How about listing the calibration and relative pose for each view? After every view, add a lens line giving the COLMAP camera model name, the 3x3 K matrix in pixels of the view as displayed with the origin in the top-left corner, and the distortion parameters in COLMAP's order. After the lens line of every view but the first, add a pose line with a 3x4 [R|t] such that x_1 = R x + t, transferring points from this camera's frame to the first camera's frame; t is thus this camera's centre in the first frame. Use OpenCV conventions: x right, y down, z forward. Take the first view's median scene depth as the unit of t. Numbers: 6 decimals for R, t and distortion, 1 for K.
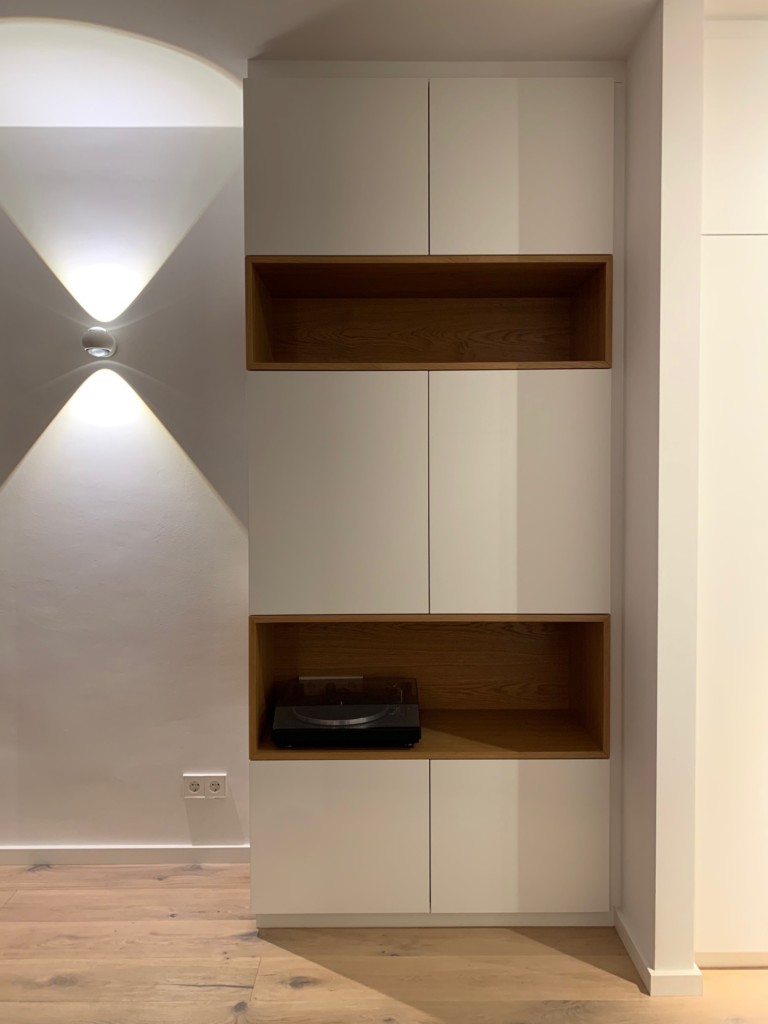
lens RADIAL K [[781.4, 0, 385.5], [0, 781.4, 507.8], [0, 0, 1]] dist [0.047217, -0.044497]
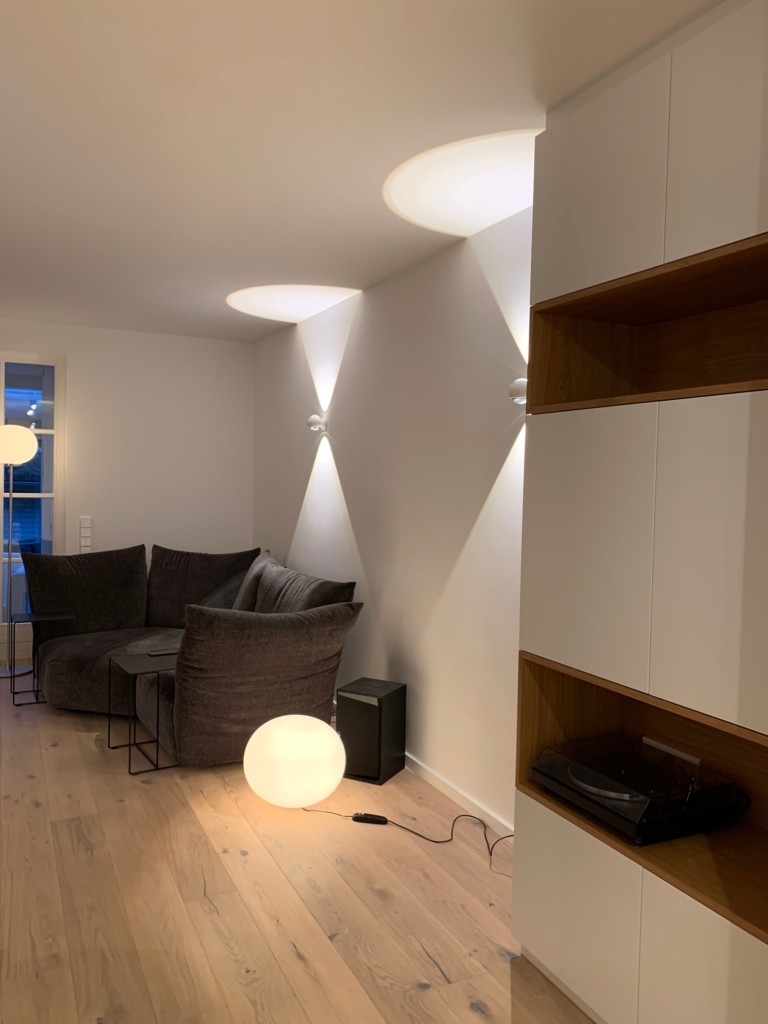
lens RADIAL K [[781.4, 0, 381.7], [0, 781.4, 509.6], [0, 0, 1]] dist [0.047217, -0.044497]
pose [[0.434926, 0.049228, -0.899120, 0.671180], [-0.055659, 0.998065, 0.027721, -0.067661], [0.898744, 0.037988, 0.436824, 0.369588]]
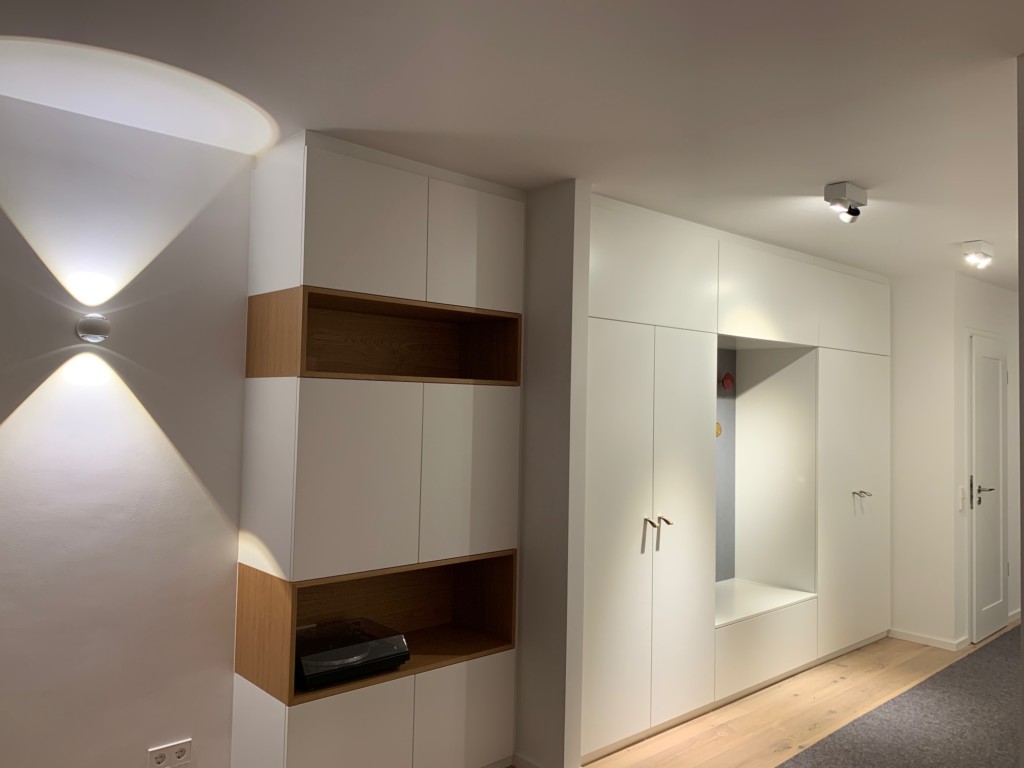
lens RADIAL K [[781.4, 0, 514.1], [0, 781.4, 380.2], [0, 0, 1]] dist [0.047217, -0.044497]
pose [[0.745671, 0.042095, 0.664983, -0.724707], [-0.002469, 0.998170, -0.060418, -0.096490], [-0.666310, 0.043410, 0.744410, -0.125012]]
